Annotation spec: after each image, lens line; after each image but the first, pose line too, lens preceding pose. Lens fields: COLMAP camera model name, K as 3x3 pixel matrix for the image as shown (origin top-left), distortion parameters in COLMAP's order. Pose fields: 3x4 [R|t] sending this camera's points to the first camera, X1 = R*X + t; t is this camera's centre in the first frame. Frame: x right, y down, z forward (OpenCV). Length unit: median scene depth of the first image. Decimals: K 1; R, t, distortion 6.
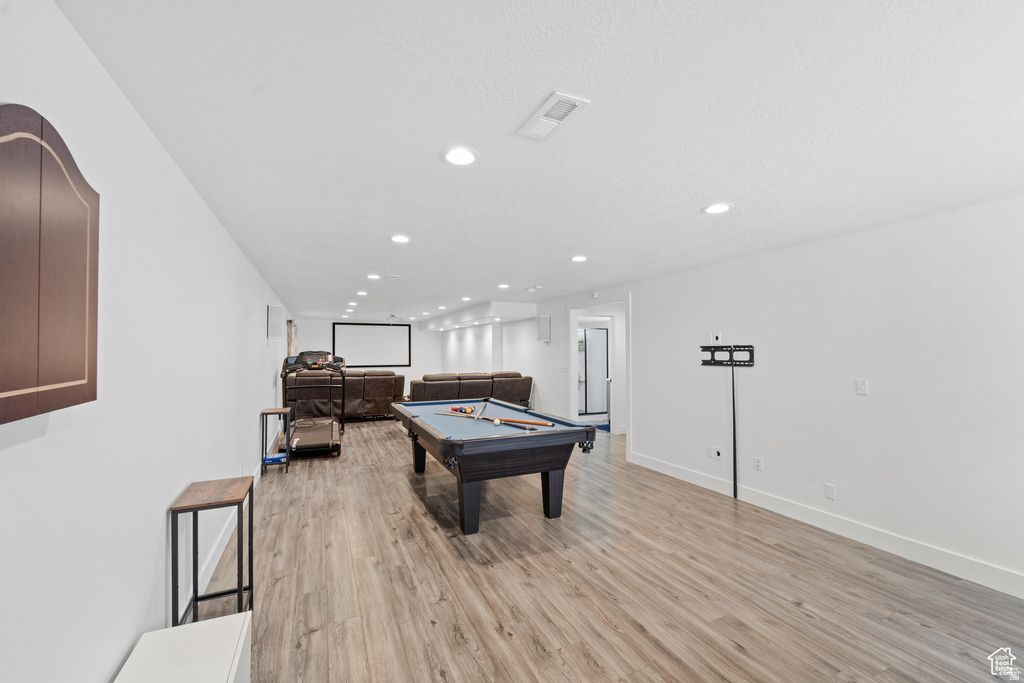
lens RADIAL K [[429.3, 0, 527.6], [0, 429.3, 342.0], [0, 0, 1]] dist [0.001837, -0.000016]
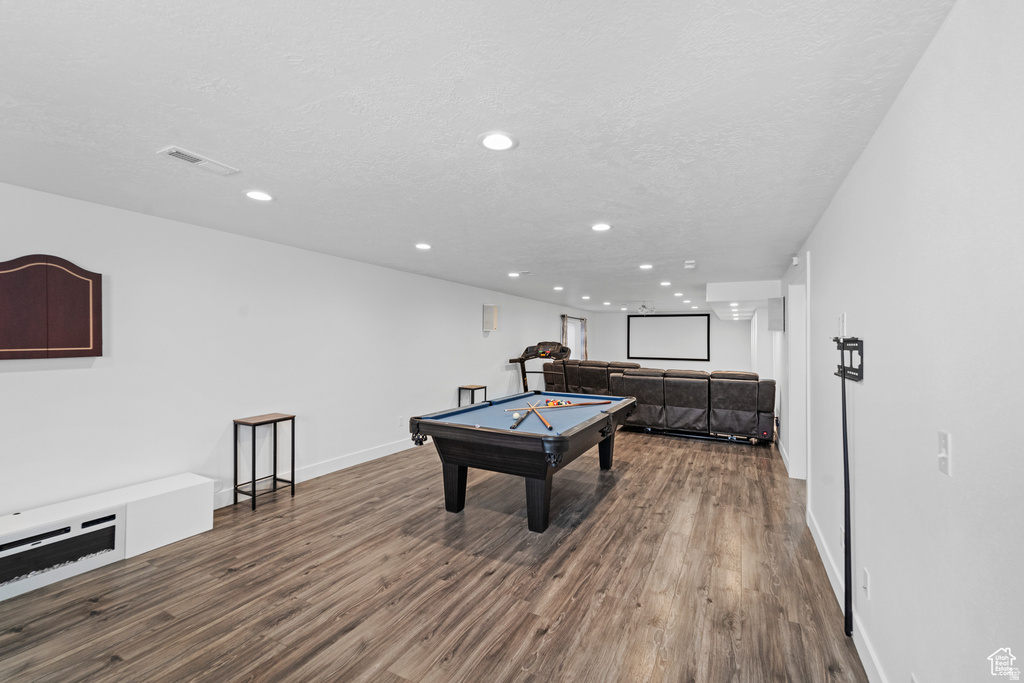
lens RADIAL K [[439.0, 0, 508.6], [0, 439.0, 344.6], [0, 0, 1]] dist [0.001860, -0.000148]
pose [[0.597216, 0.017244, -0.801895, 0.395418], [0.001681, 0.999740, 0.022751, 0.002006], [0.802079, -0.014935, 0.597032, 0.222765]]
